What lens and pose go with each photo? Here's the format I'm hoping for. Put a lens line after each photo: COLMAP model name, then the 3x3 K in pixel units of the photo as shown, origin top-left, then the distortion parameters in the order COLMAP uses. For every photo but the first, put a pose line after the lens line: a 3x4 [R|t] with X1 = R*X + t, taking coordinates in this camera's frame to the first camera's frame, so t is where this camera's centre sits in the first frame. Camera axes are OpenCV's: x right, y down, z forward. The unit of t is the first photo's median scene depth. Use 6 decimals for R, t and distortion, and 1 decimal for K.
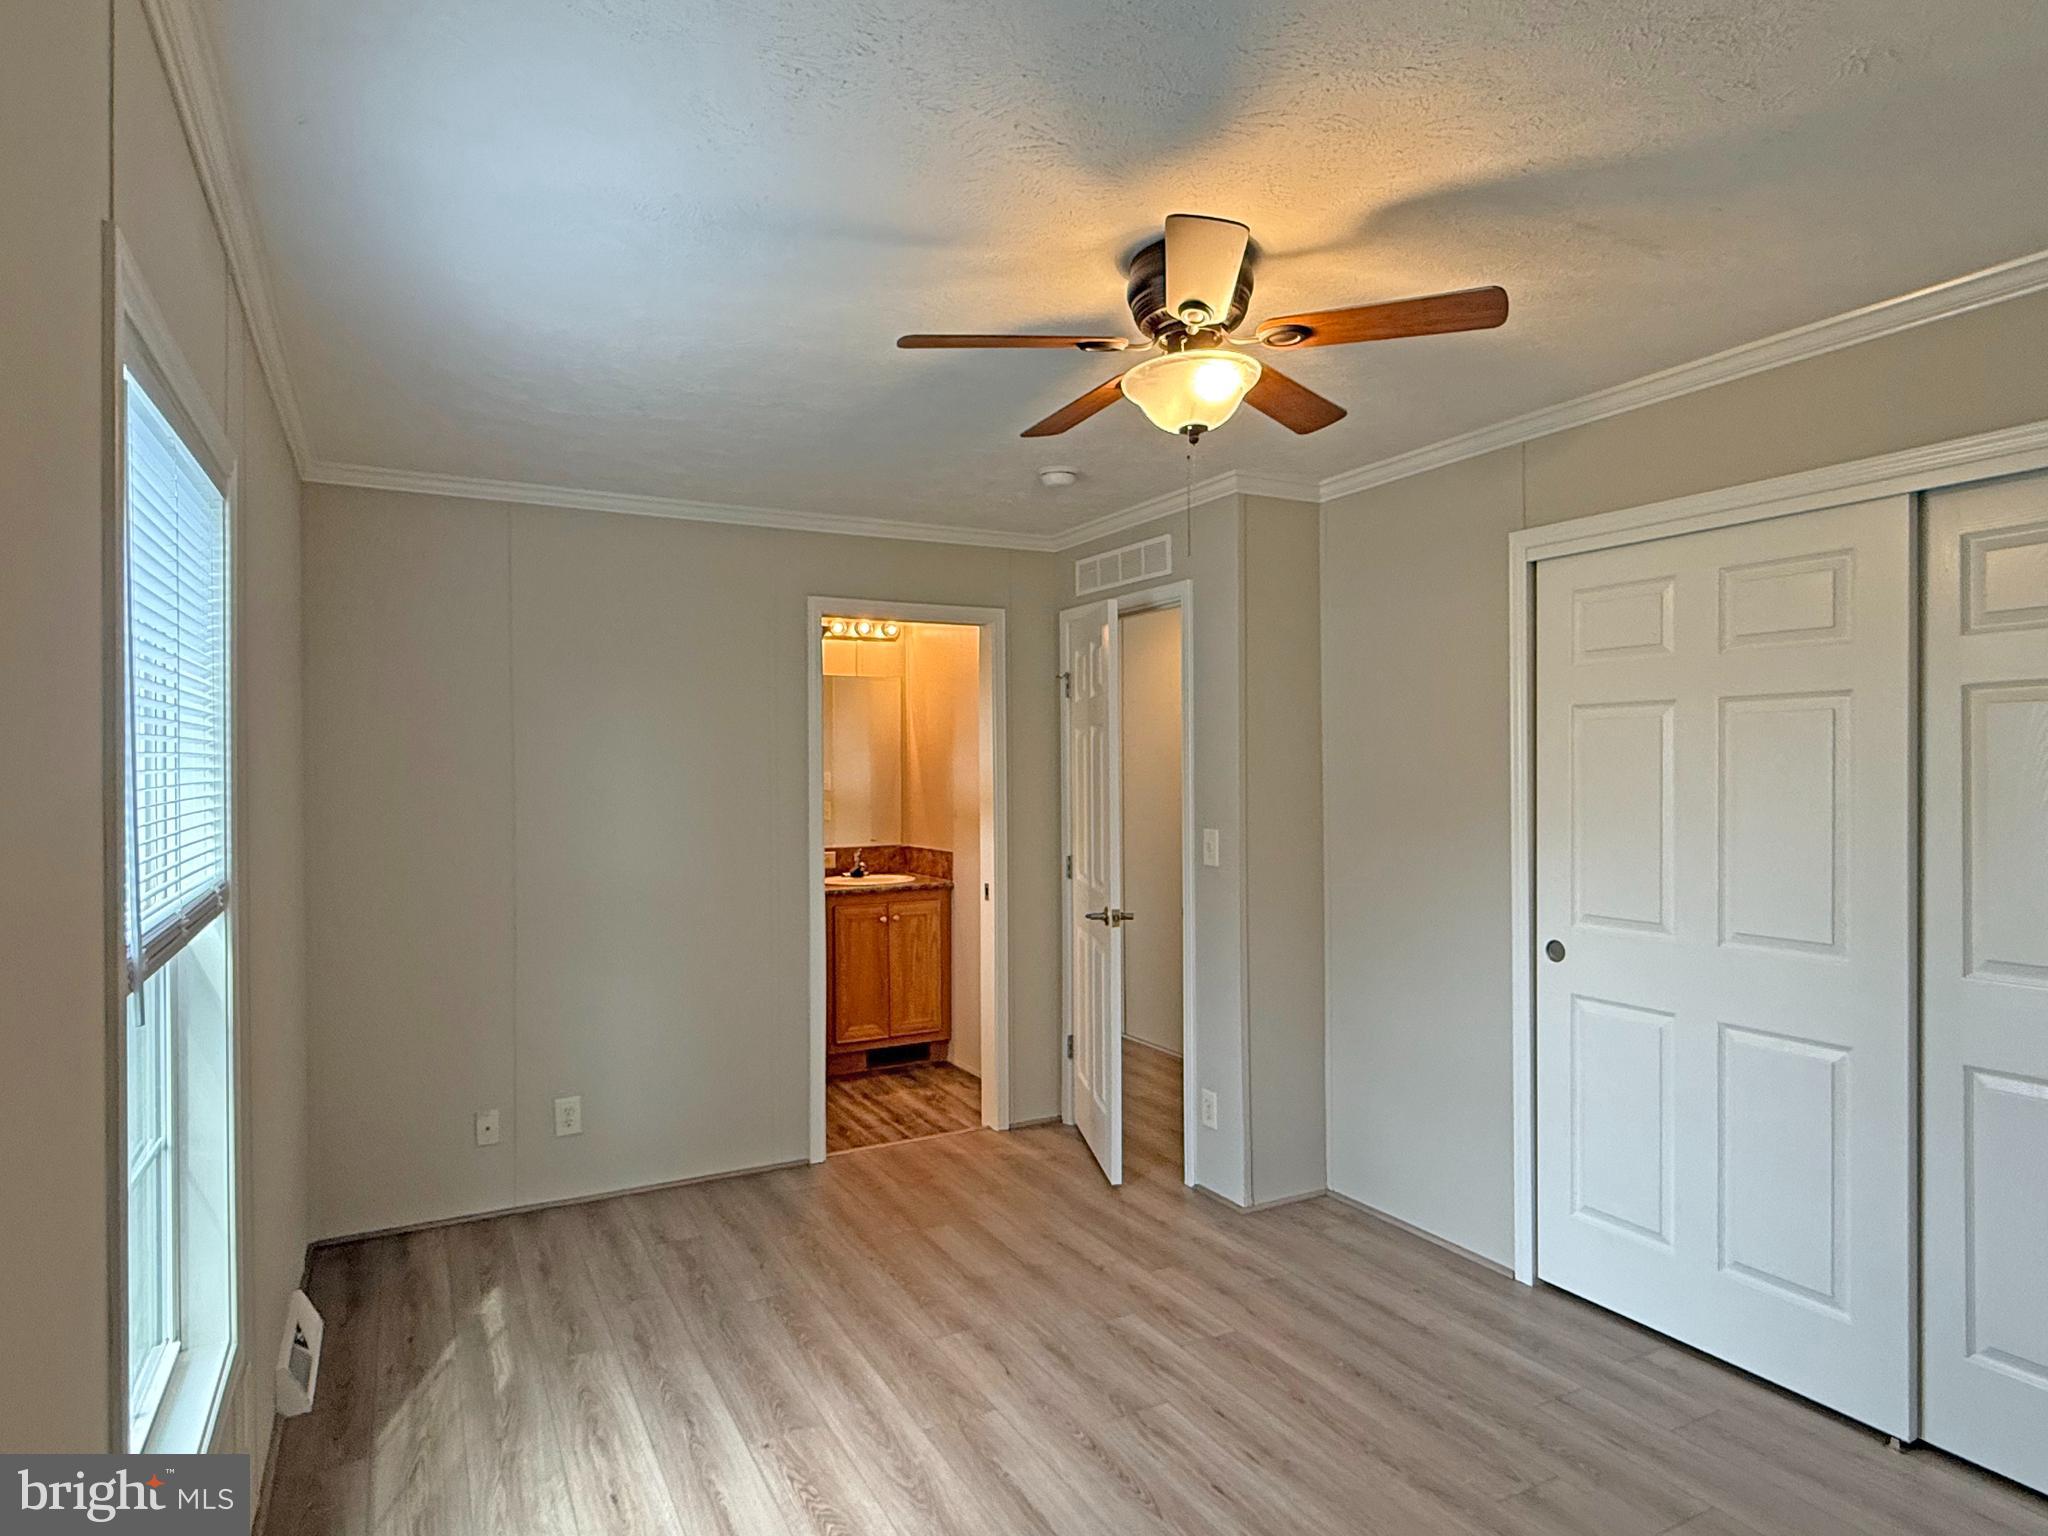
lens RADIAL K [[1169.0, 0, 1024.0], [0, 1169.0, 768.0], [0, 0, 1]] dist [0.000807, 0.001181]
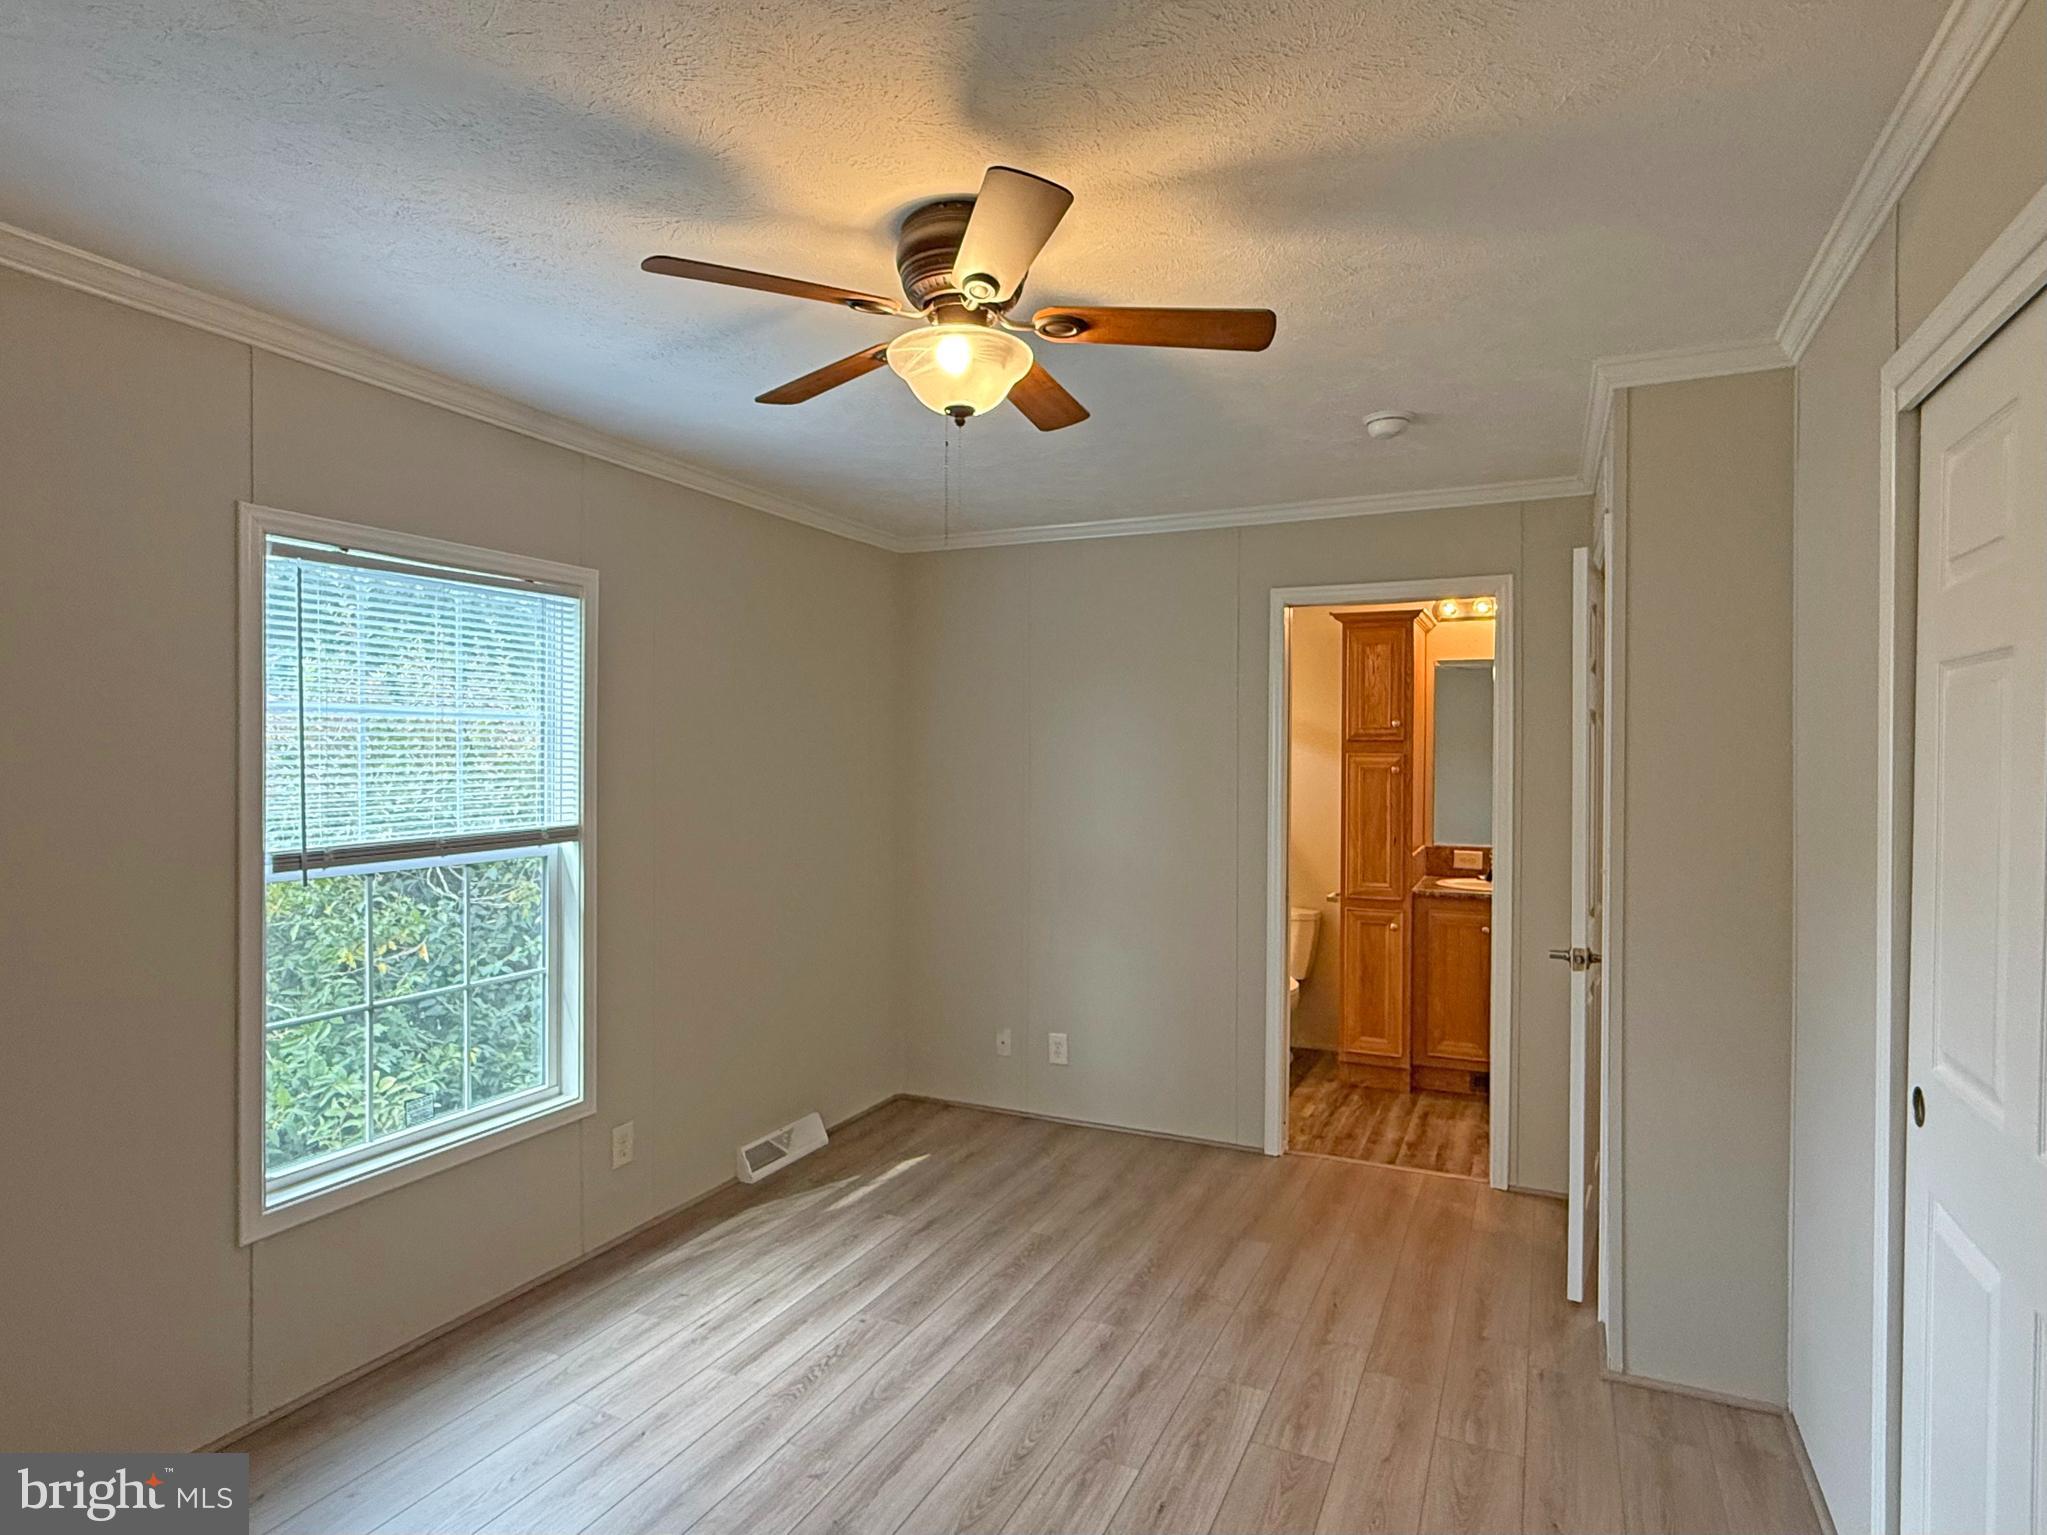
lens RADIAL K [[1134.1, 0, 1023.5], [0, 1134.1, 767.5], [0, 0, 1]] dist [-0.006811, -0.000163]
pose [[0.598358, 0.017985, -0.801027, 0.463683], [-0.009055, 0.999836, 0.015684, -0.007167], [0.801178, -0.002131, 0.598423, 0.249366]]
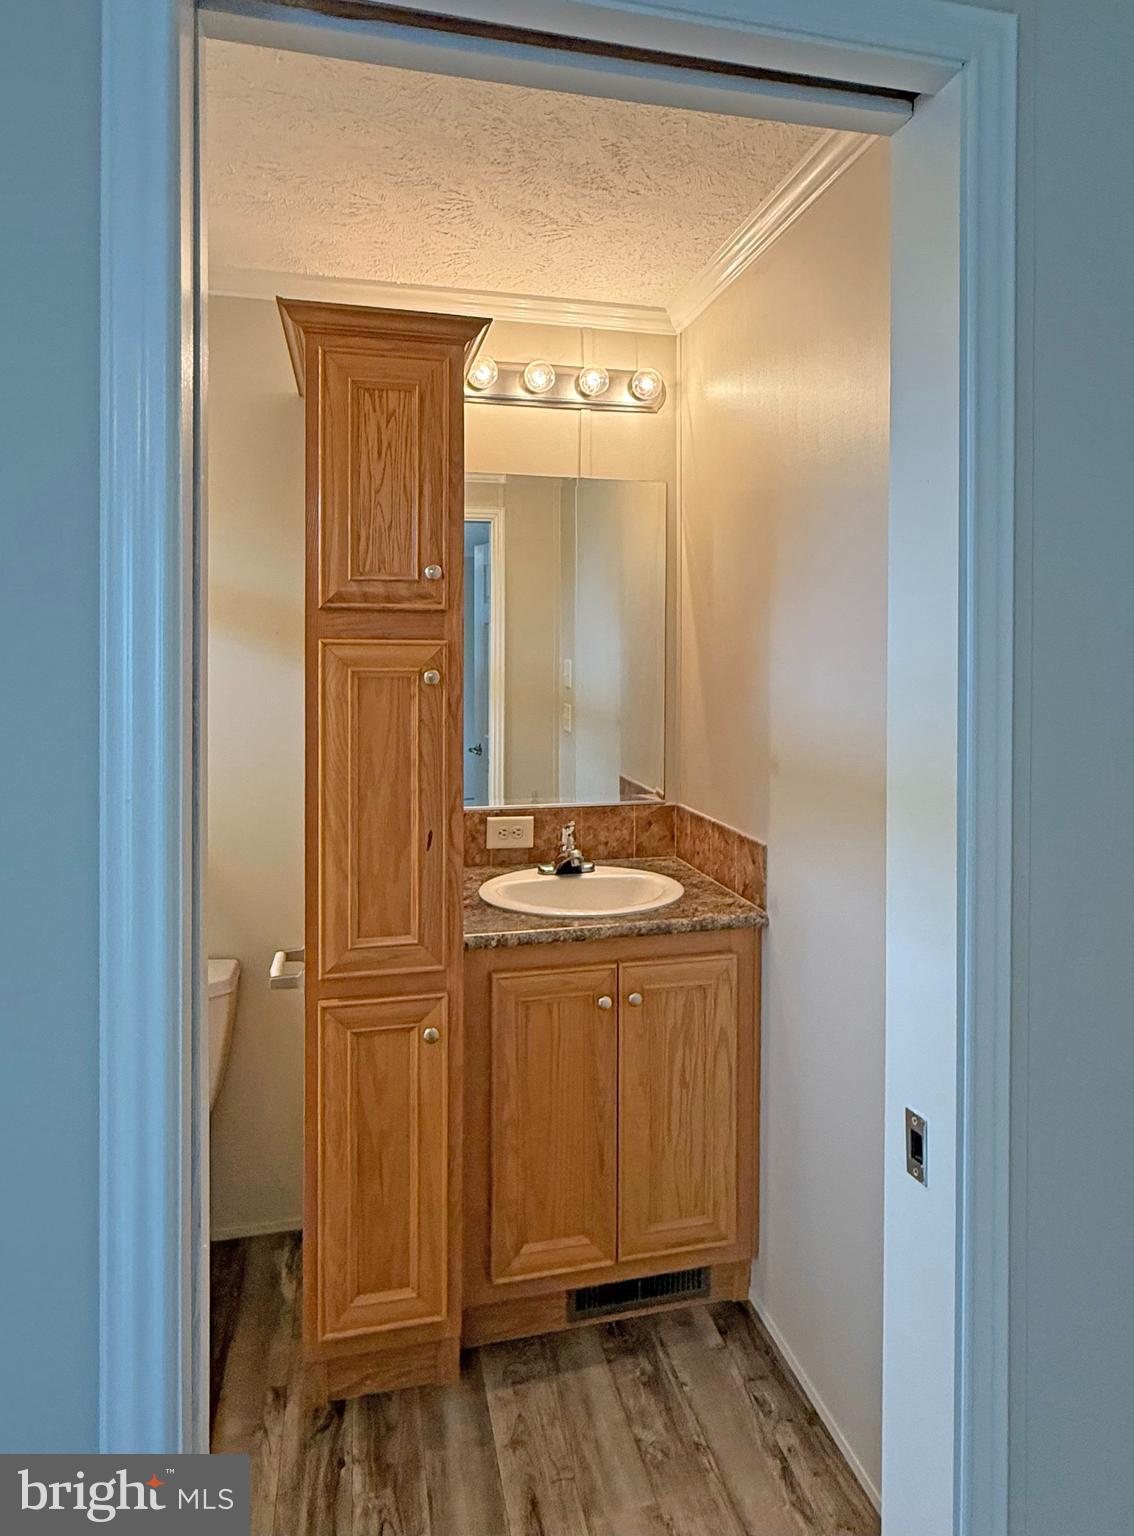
lens RADIAL K [[886.9, 0, 571.3], [0, 886.9, 656.5], [0, 0, 1]] dist [-0.006963, -0.002539]
pose [[0.966676, 0.013296, -0.255657, -0.062910], [-0.012390, 0.999910, 0.005156, -0.002371], [0.255703, -0.001817, 0.966754, 0.864778]]
